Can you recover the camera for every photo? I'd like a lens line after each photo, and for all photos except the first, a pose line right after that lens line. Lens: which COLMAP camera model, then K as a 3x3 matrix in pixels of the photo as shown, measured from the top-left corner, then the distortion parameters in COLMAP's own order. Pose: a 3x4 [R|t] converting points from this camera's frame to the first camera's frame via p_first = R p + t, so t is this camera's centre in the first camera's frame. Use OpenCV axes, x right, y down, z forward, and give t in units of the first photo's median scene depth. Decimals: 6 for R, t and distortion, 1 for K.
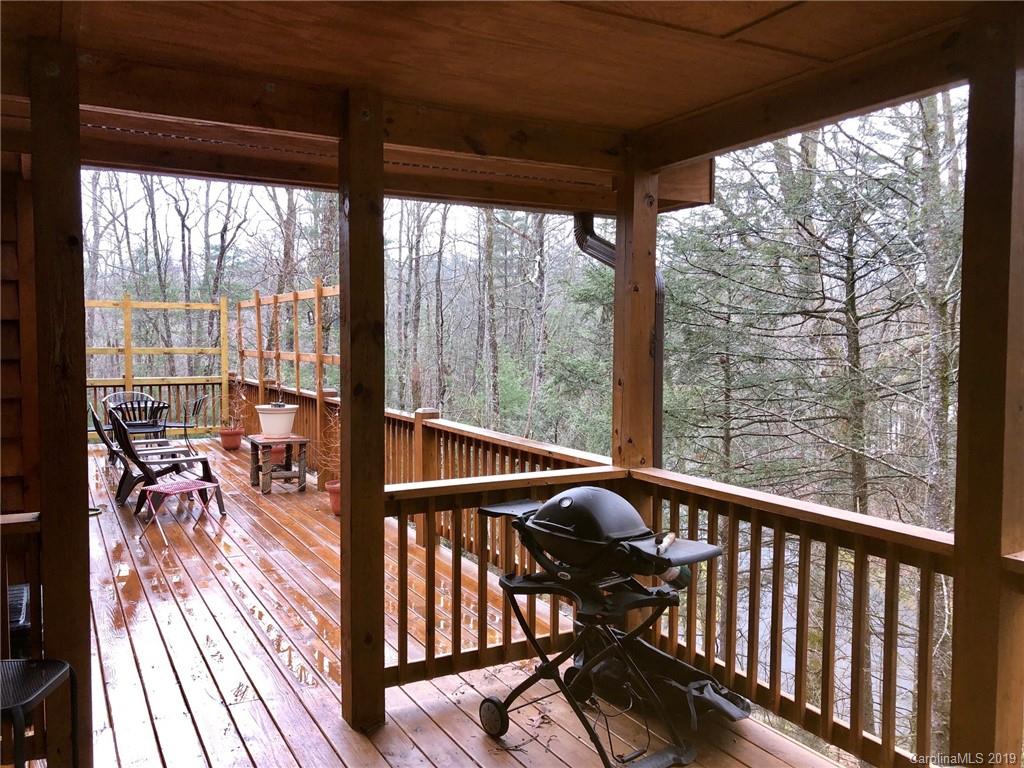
lens RADIAL K [[830.3, 0, 511.3], [0, 830.3, 381.1], [0, 0, 1]] dist [0.019769, -0.008930]
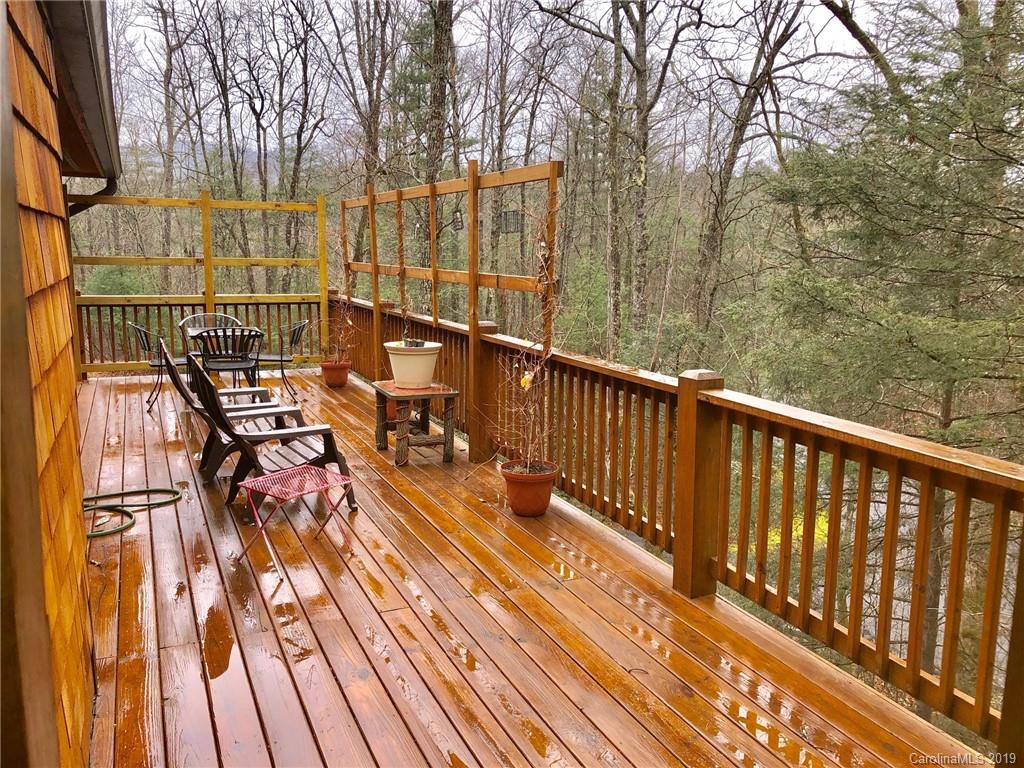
lens RADIAL K [[835.1, 0, 524.1], [0, 835.1, 380.5], [0, 0, 1]] dist [0.108855, -0.269352]
pose [[0.997323, 0.019954, -0.070340, -0.113848], [-0.012536, 0.994461, 0.104357, -0.013135], [0.072033, -0.103195, 0.992049, 0.239952]]
